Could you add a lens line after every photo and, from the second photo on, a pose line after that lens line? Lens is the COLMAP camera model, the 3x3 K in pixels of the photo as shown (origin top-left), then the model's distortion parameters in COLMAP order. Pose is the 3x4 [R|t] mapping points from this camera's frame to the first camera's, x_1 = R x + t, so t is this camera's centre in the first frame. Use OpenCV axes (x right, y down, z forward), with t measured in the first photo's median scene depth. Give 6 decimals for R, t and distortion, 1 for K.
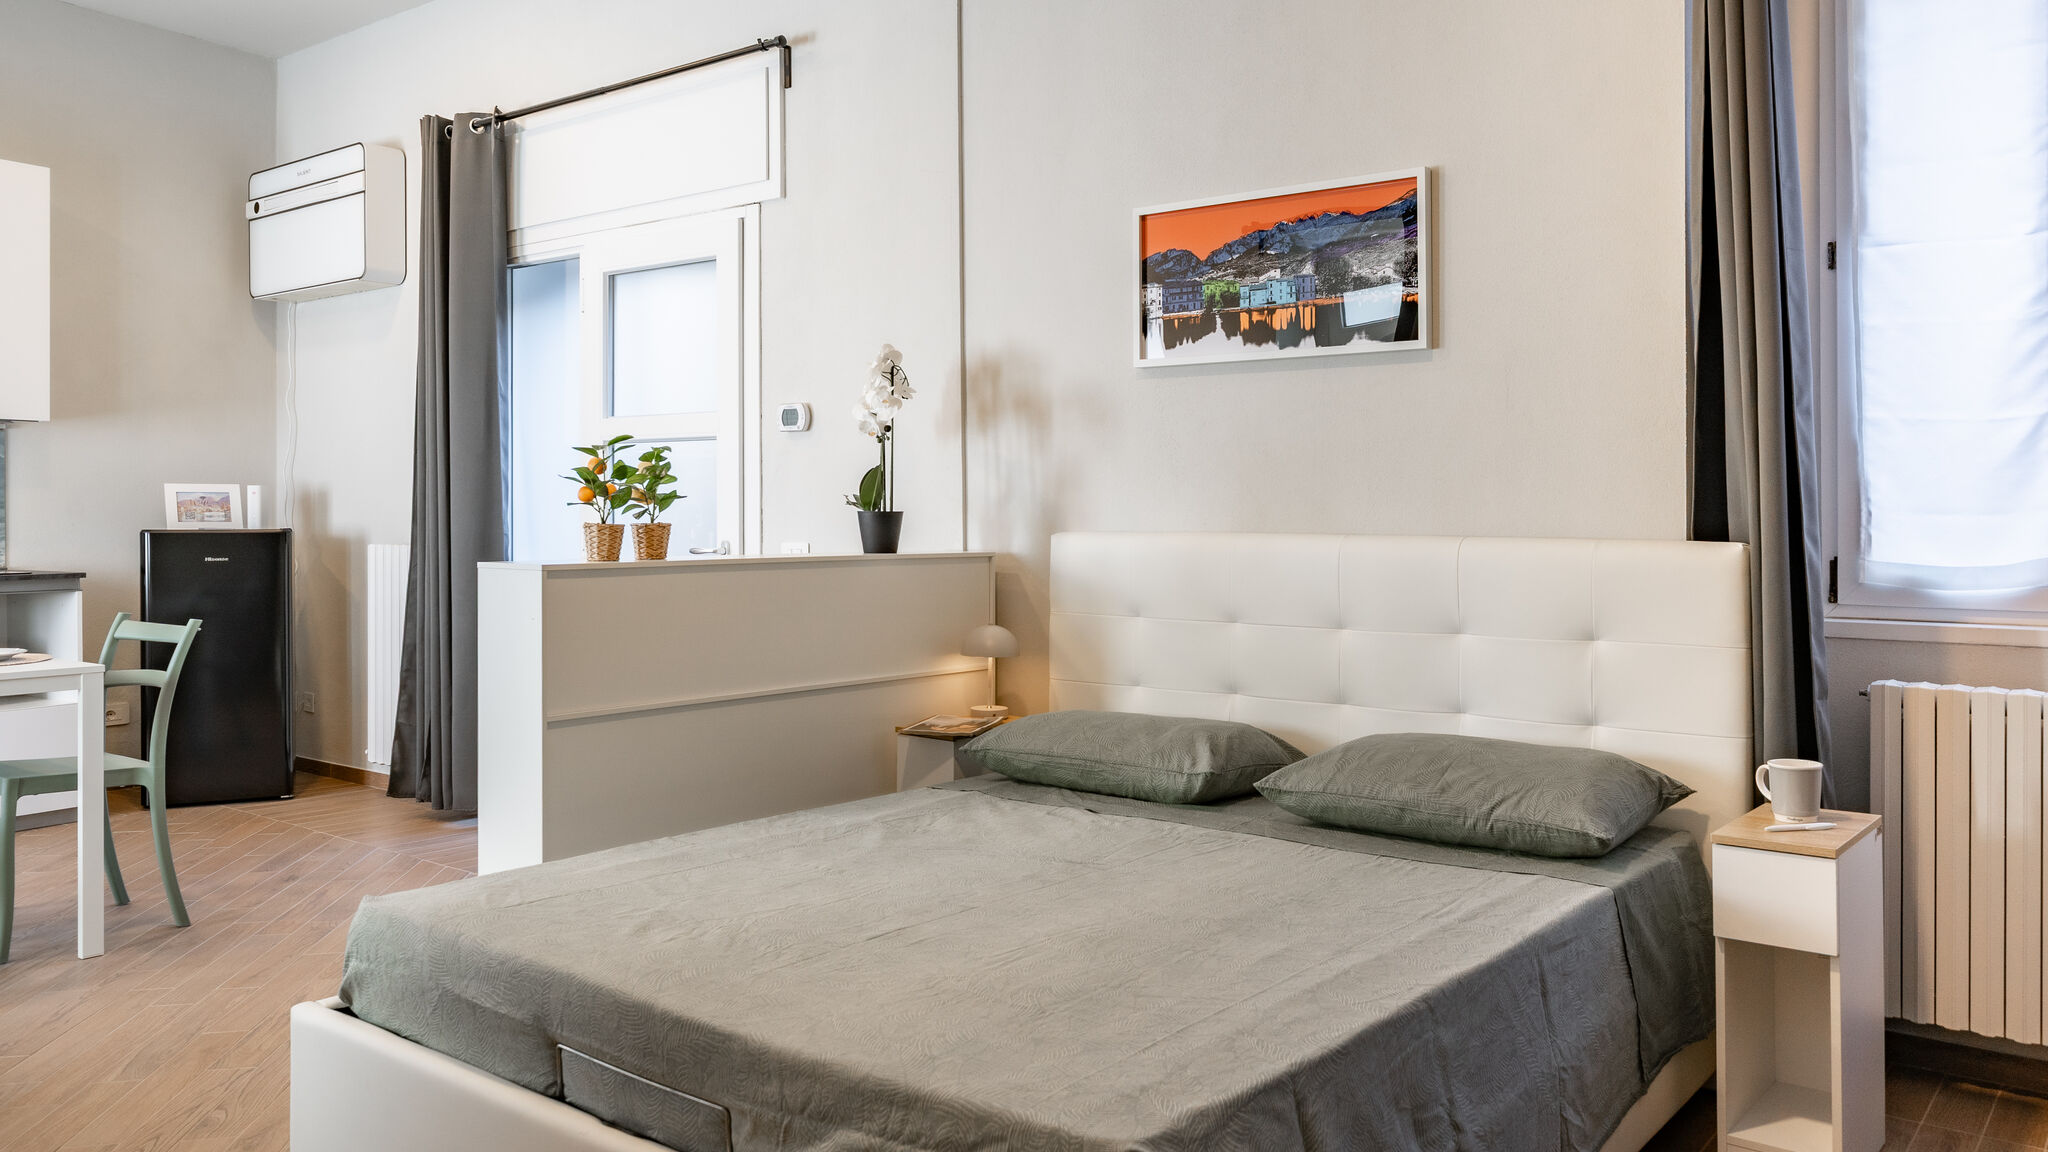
lens RADIAL K [[1567.6, 0, 1305.7], [0, 1567.6, 513.3], [0, 0, 1]] dist [0.002072, 0.001149]
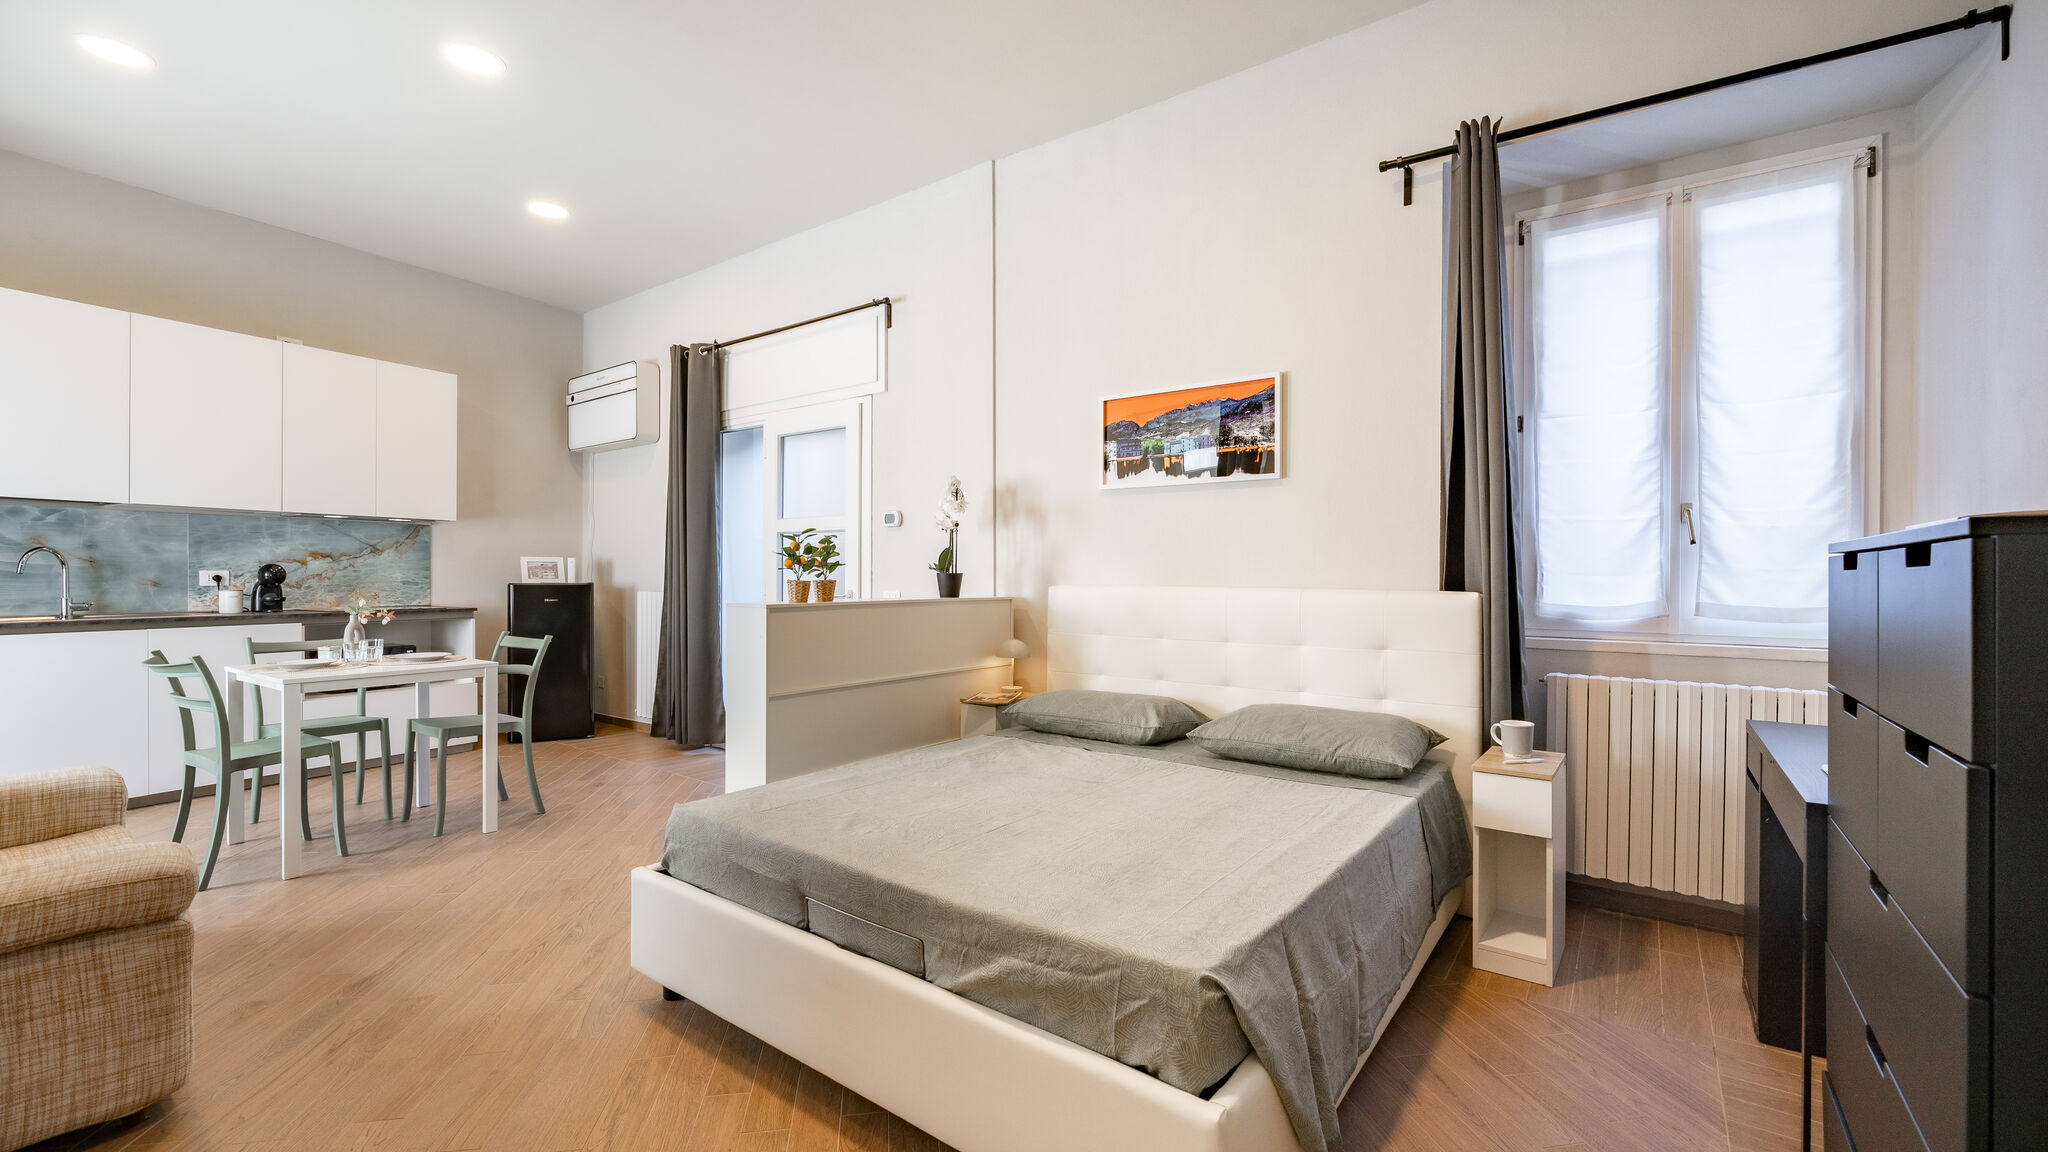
lens RADIAL K [[867.1, 0, 1133.6], [0, 867.1, 576.7], [0, 0, 1]] dist [-0.000927, -0.000259]
pose [[0.999982, 0.000974, 0.005909, -0.088028], [-0.000990, 0.999995, 0.002841, -0.000376], [-0.005906, -0.002847, 0.999979, 0.056833]]
